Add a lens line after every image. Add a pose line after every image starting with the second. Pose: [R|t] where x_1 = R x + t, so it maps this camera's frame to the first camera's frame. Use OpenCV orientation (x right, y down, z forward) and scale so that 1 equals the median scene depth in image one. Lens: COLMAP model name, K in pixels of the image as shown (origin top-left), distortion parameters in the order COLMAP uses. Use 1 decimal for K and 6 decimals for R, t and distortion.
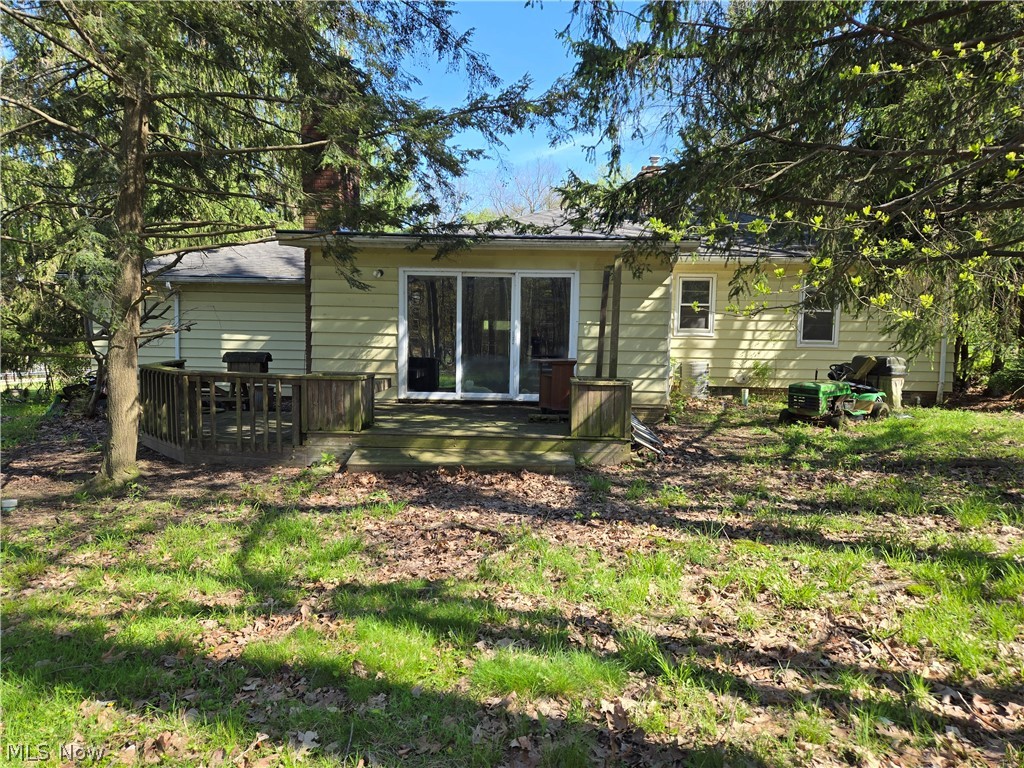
lens RADIAL K [[685.1, 0, 512.4], [0, 685.1, 381.6], [0, 0, 1]] dist [0.084257, -0.067797]
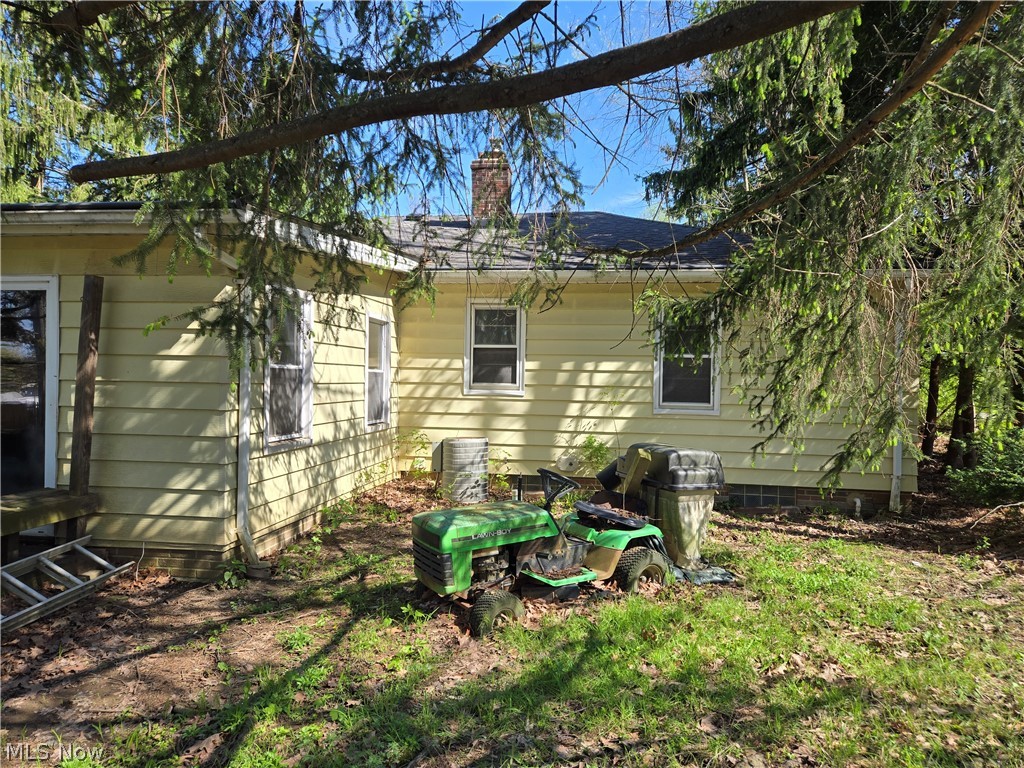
lens RADIAL K [[687.0, 0, 510.8], [0, 687.0, 387.7], [0, 0, 1]] dist [0.087131, -0.077637]
pose [[0.995051, -0.001374, -0.099352, 0.485669], [-0.004440, 0.998291, -0.058271, -0.051547], [0.099262, 0.058423, 0.993345, 0.528376]]
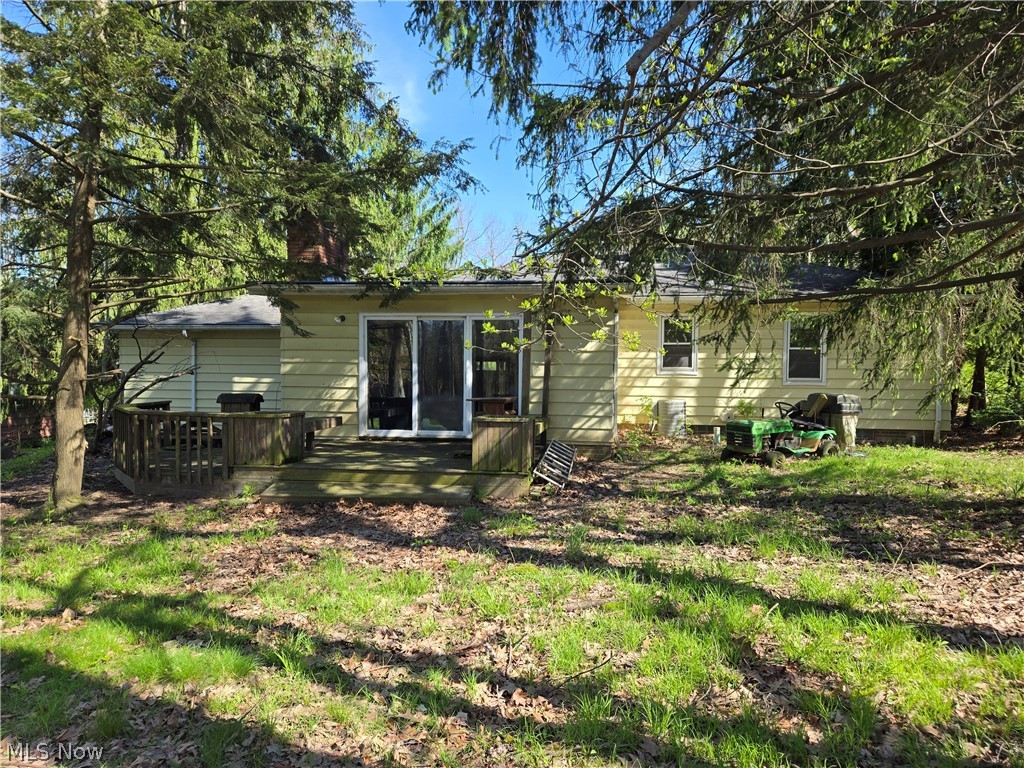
lens RADIAL K [[687.0, 0, 510.8], [0, 687.0, 387.7], [0, 0, 1]] dist [0.087131, -0.077637]
pose [[0.993804, -0.007230, -0.110909, 0.190278], [0.001625, 0.998720, -0.050549, 0.004509], [0.111132, 0.050055, 0.992544, -0.033645]]
